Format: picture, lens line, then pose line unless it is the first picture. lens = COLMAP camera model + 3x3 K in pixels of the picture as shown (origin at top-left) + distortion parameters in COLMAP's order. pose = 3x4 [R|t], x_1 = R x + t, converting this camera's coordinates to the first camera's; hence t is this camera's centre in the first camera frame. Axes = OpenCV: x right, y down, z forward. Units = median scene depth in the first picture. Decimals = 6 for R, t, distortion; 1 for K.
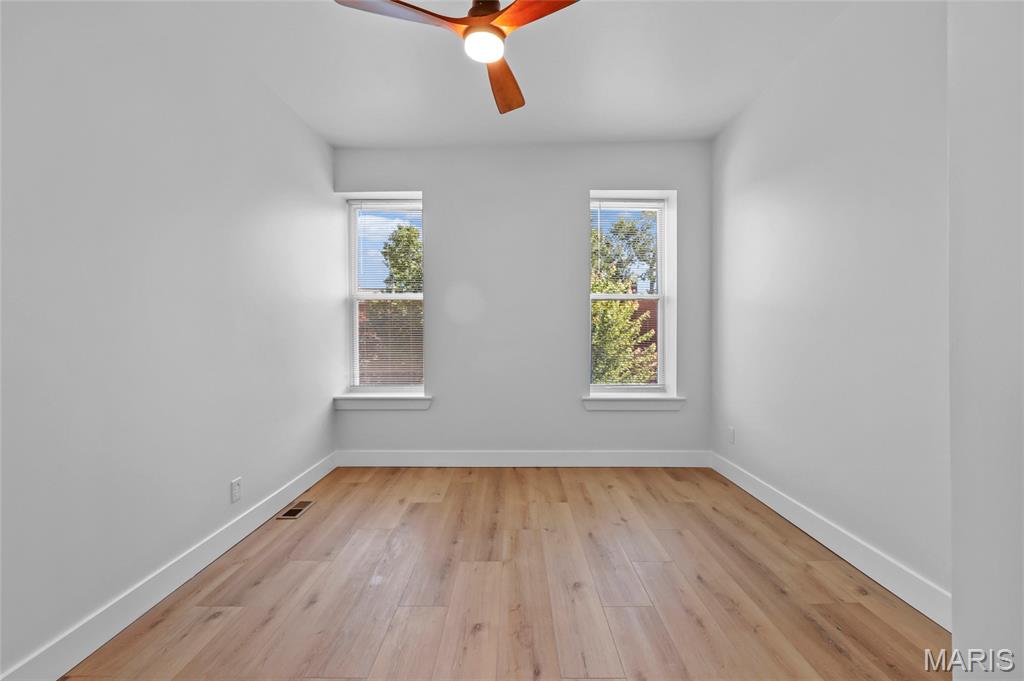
lens RADIAL K [[414.3, 0, 514.3], [0, 414.3, 338.6], [0, 0, 1]] dist [0.001922, -0.000985]
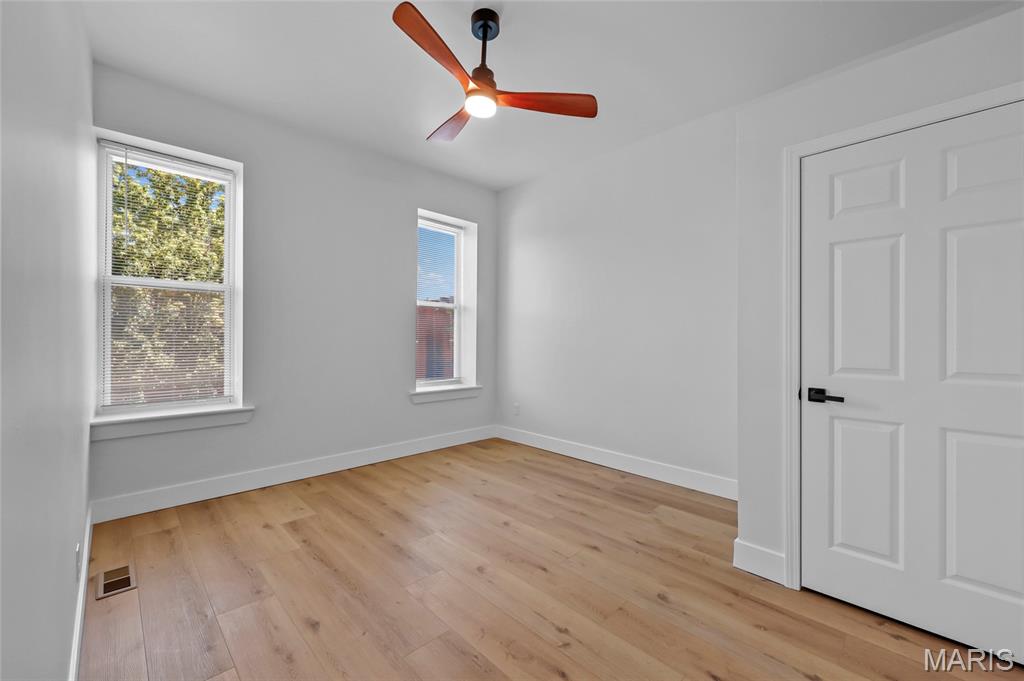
lens RADIAL K [[414.3, 0, 515.6], [0, 414.3, 336.9], [0, 0, 1]] dist [0.001922, -0.000985]
pose [[0.705916, 0.009105, 0.708237, -0.462887], [-0.004263, 0.999954, -0.008606, 0.001125], [-0.708283, 0.003056, 0.705922, 0.016982]]
